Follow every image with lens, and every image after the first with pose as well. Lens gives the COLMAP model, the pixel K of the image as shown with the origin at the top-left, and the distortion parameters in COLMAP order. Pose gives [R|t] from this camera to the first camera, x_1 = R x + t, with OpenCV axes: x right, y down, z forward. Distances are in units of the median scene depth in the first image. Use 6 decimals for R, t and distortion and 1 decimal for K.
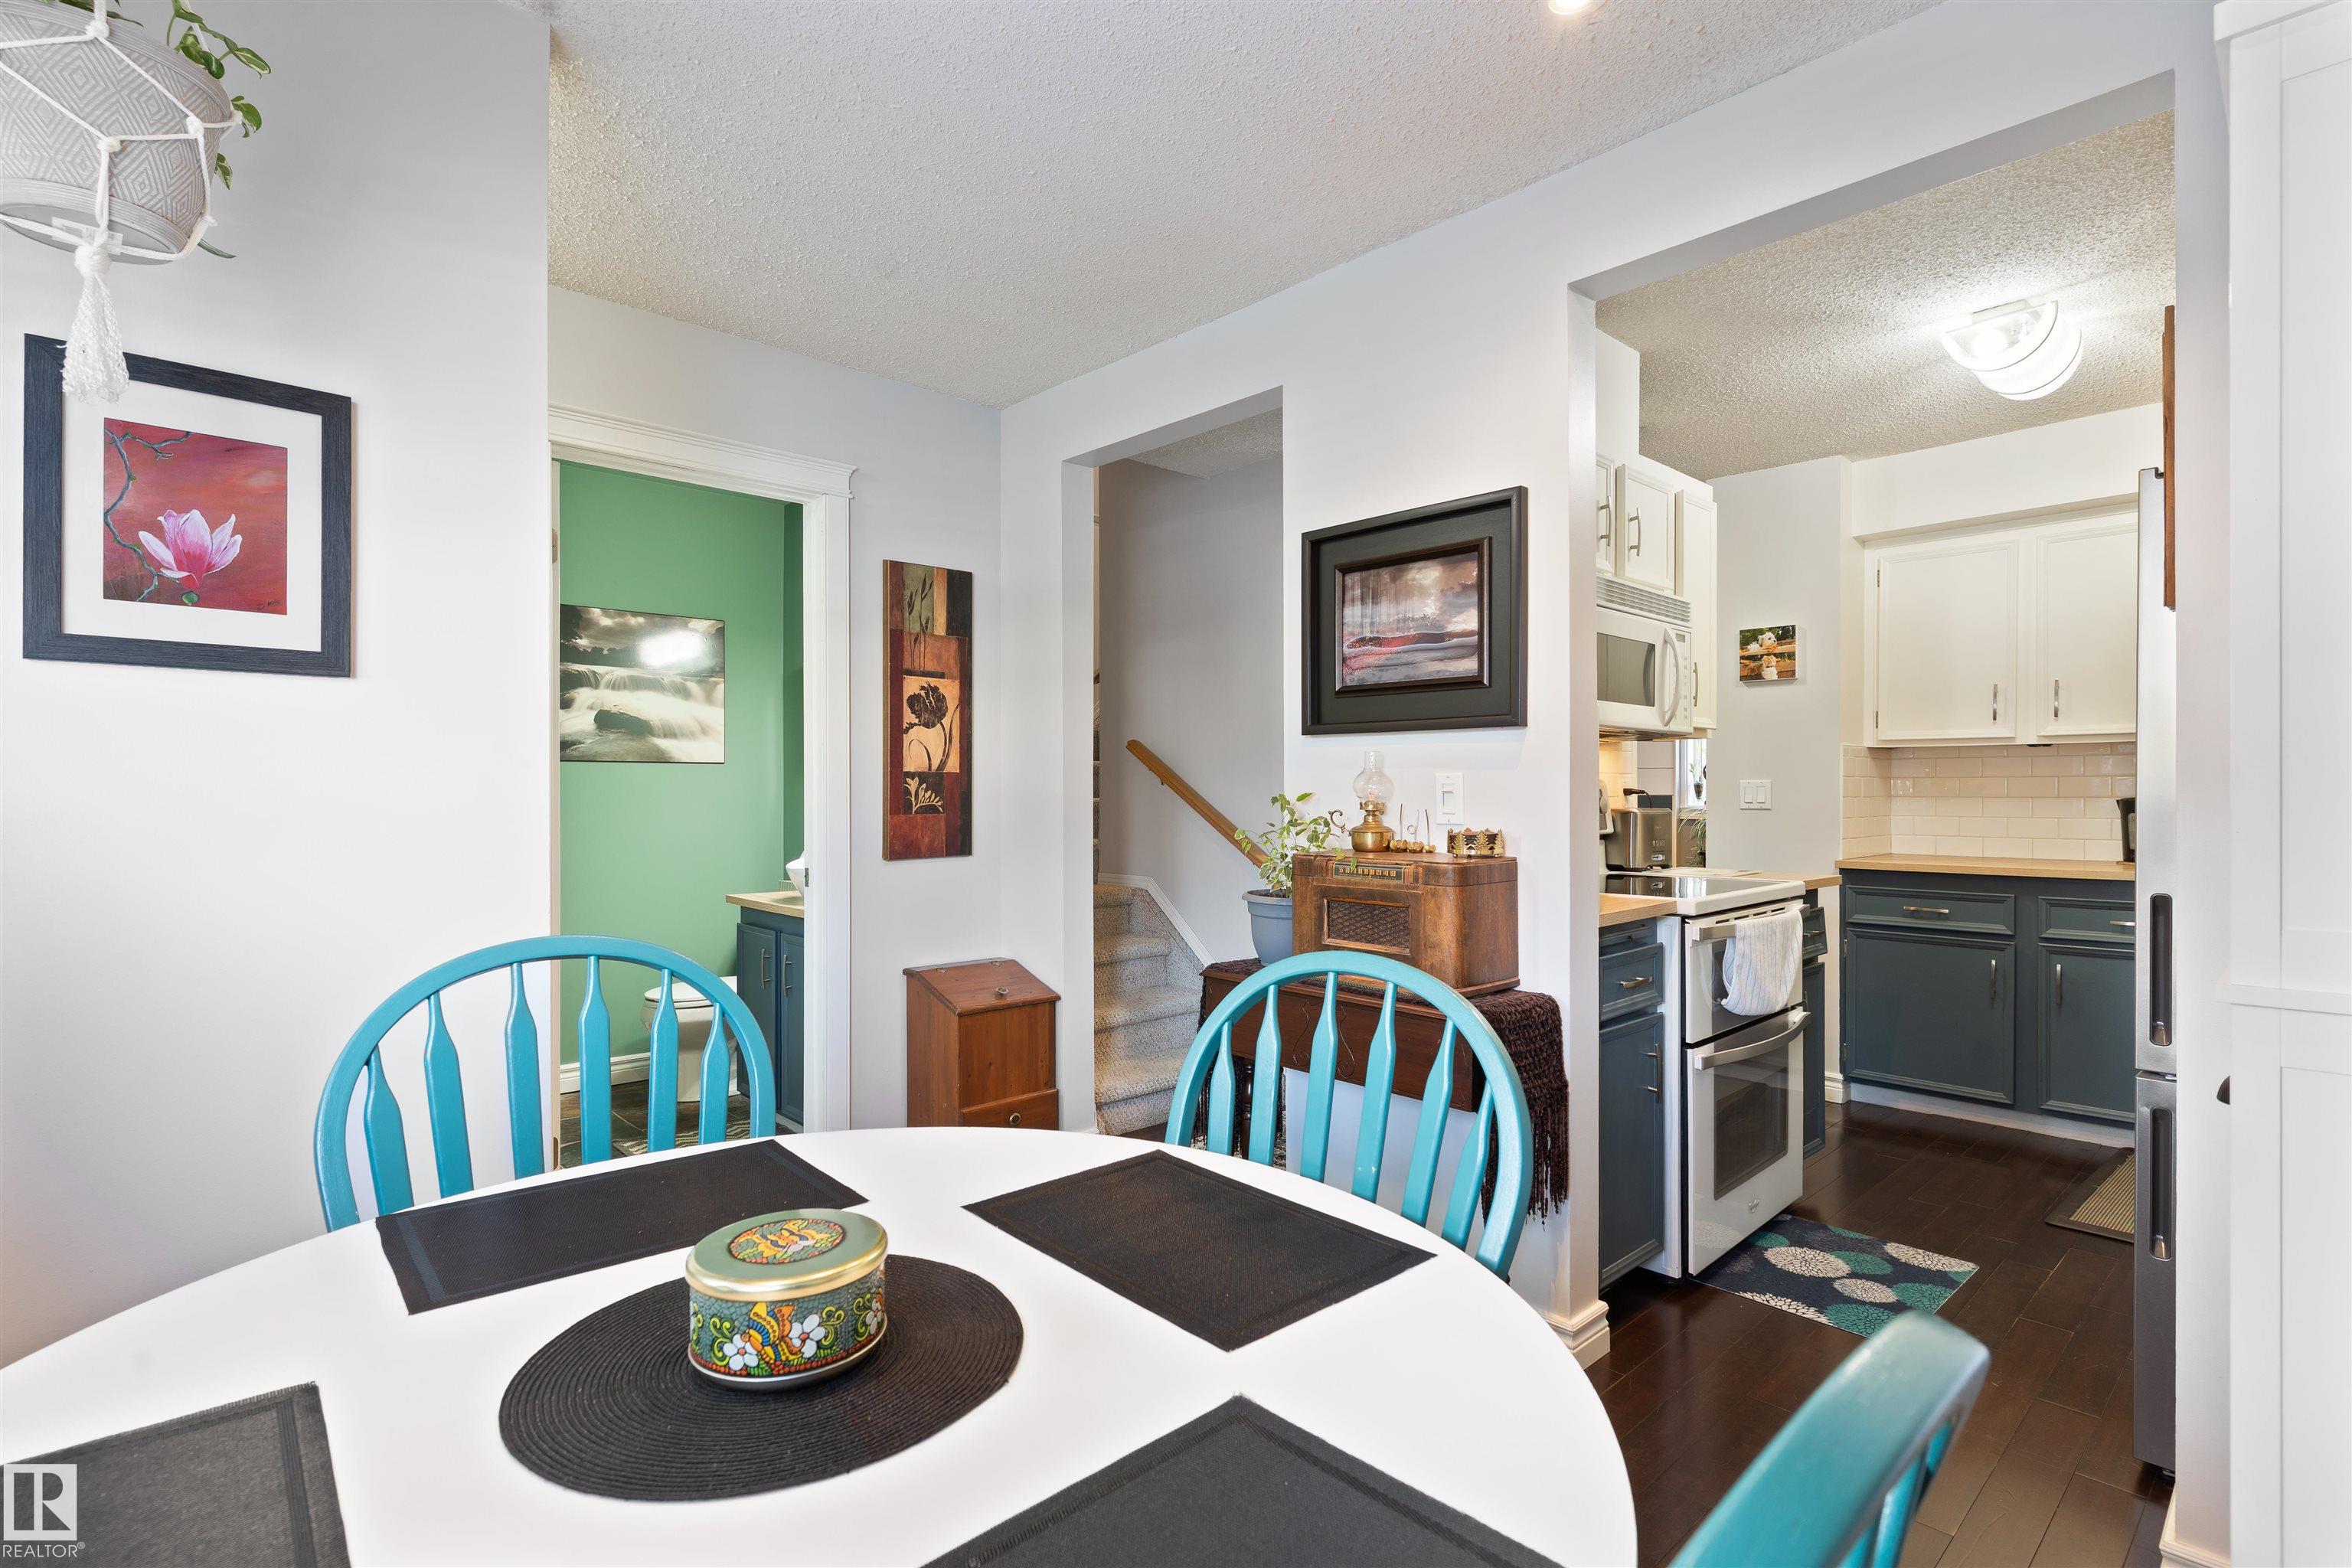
lens RADIAL K [[1127.7, 0, 1183.2], [0, 1127.7, 790.2], [0, 0, 1]] dist [0.001376, 0.000976]
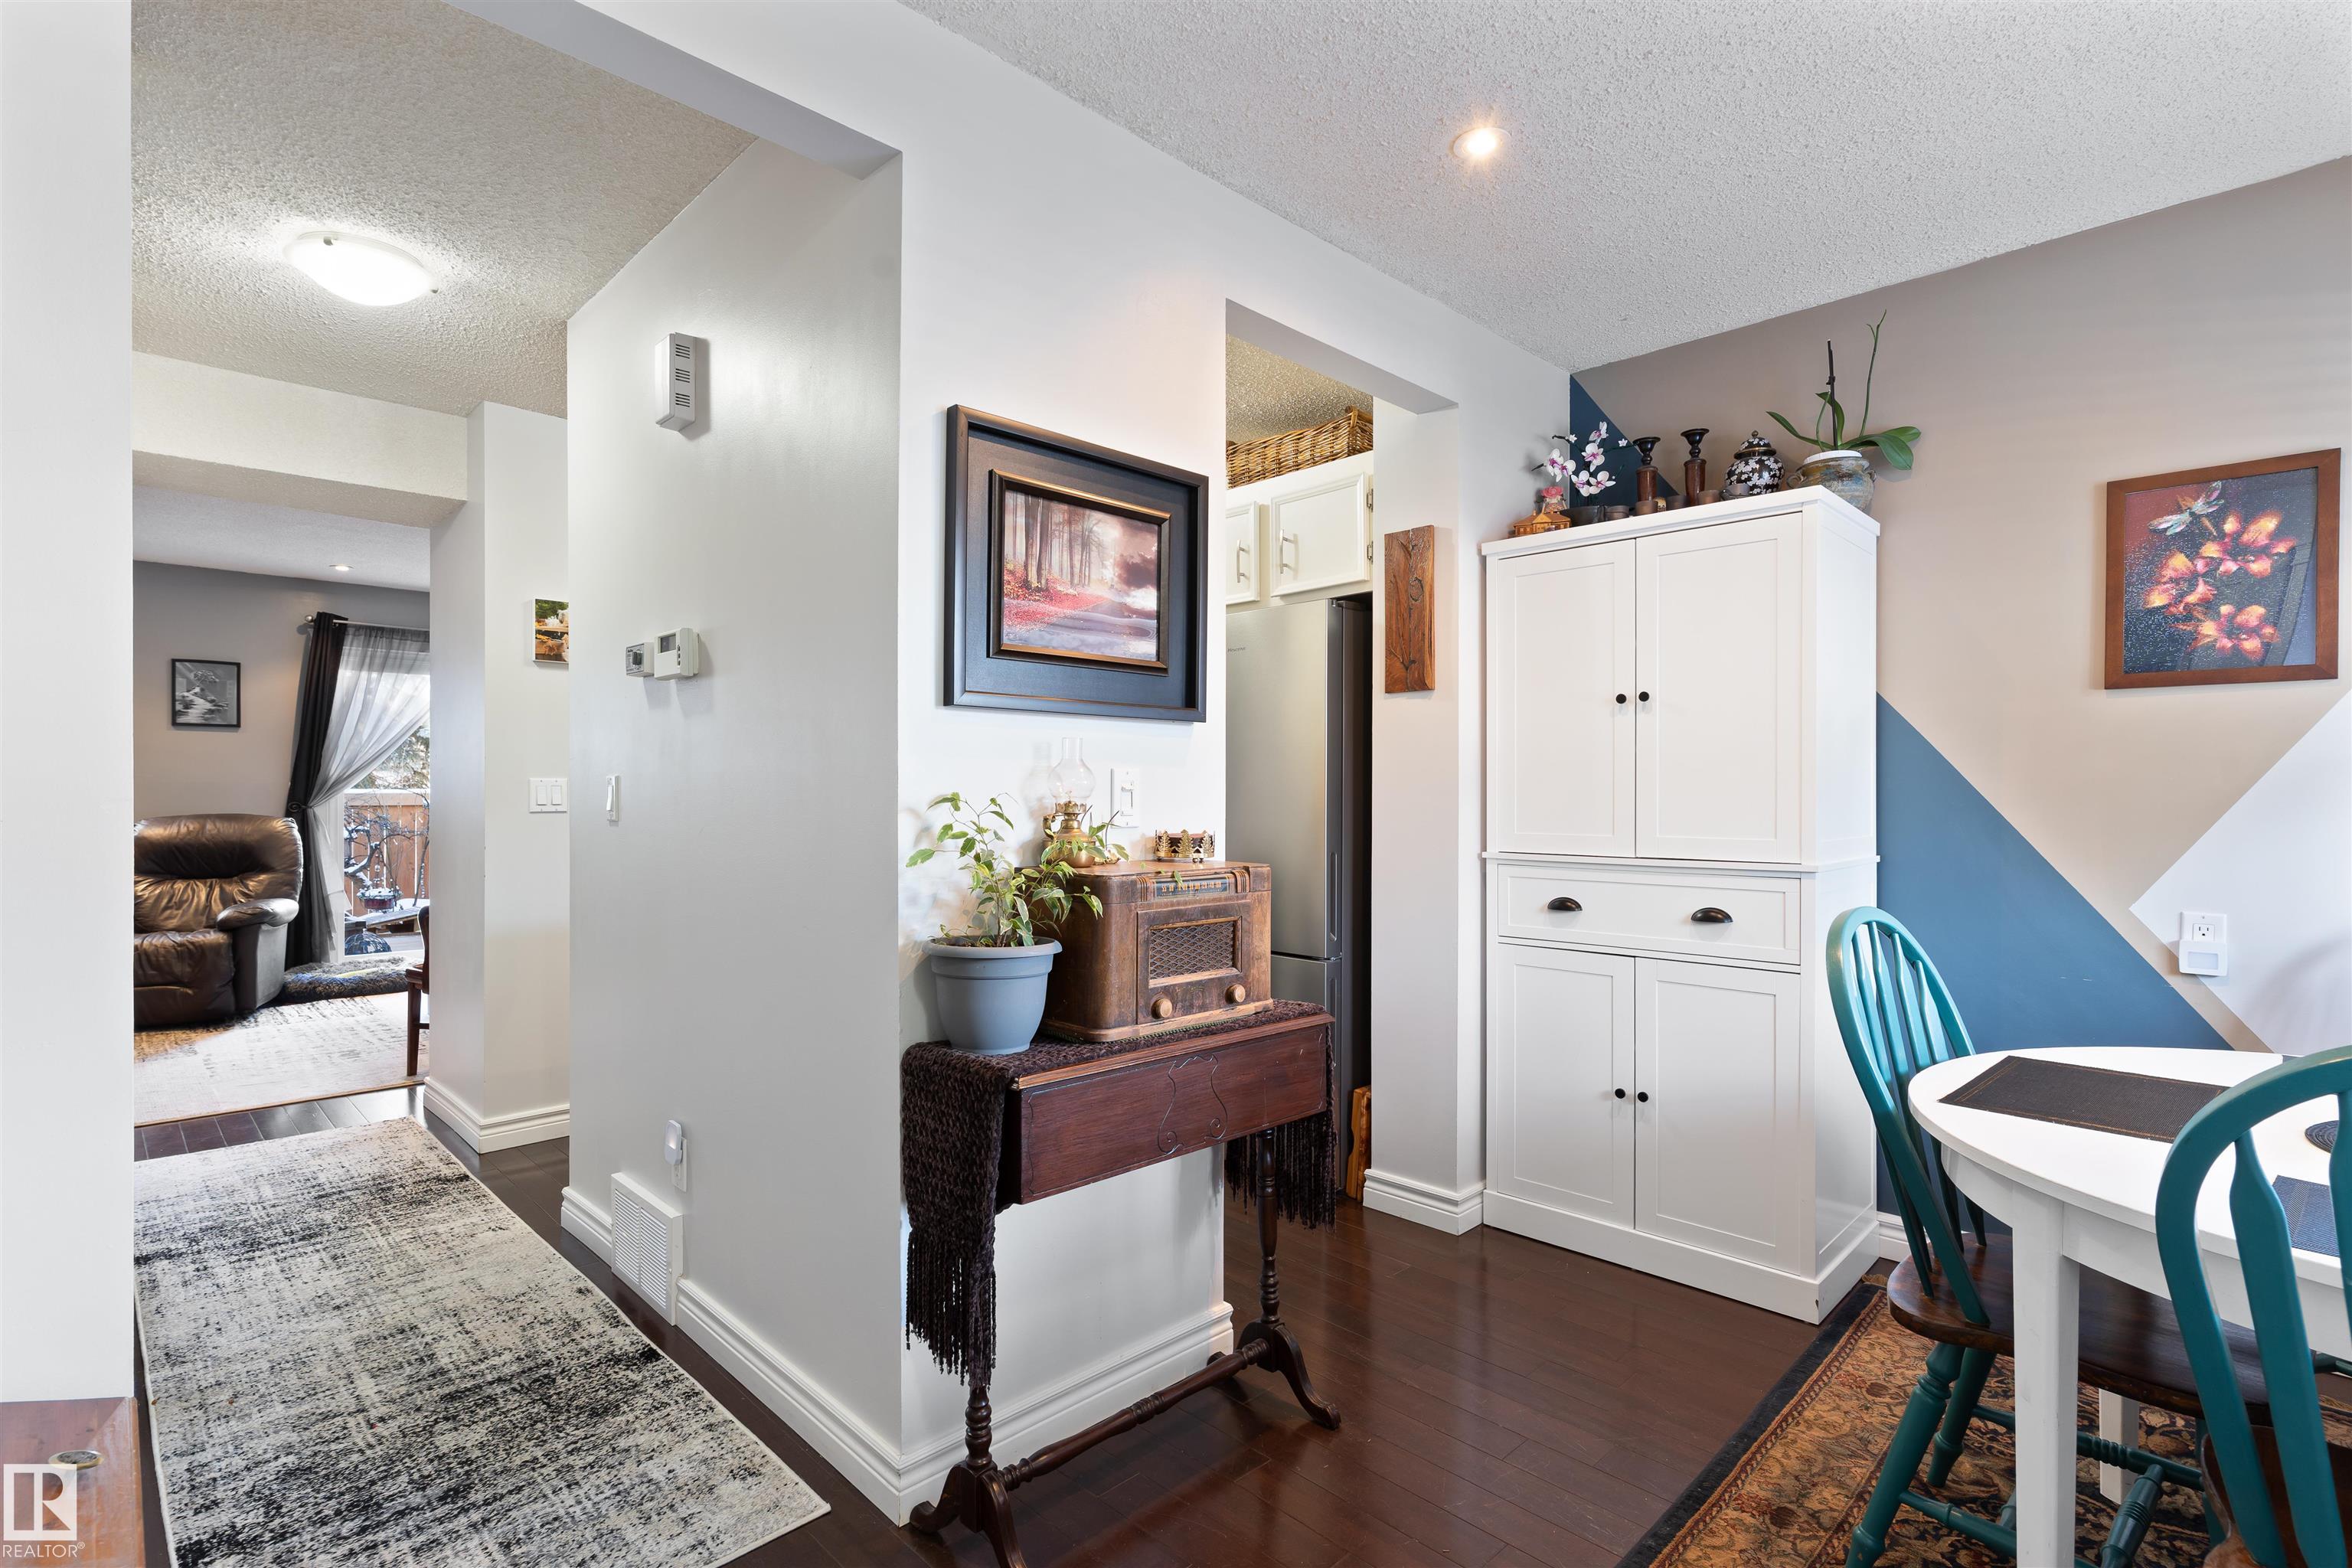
lens RADIAL K [[1127.7, 0, 1183.2], [0, 1127.7, 790.2], [0, 0, 1]] dist [0.001376, 0.000976]
pose [[-0.019021, 0.000055, 0.999819, -0.594654], [0.002681, 0.999996, -0.000004, 0.001123], [-0.999815, 0.002680, -0.019021, 0.923321]]
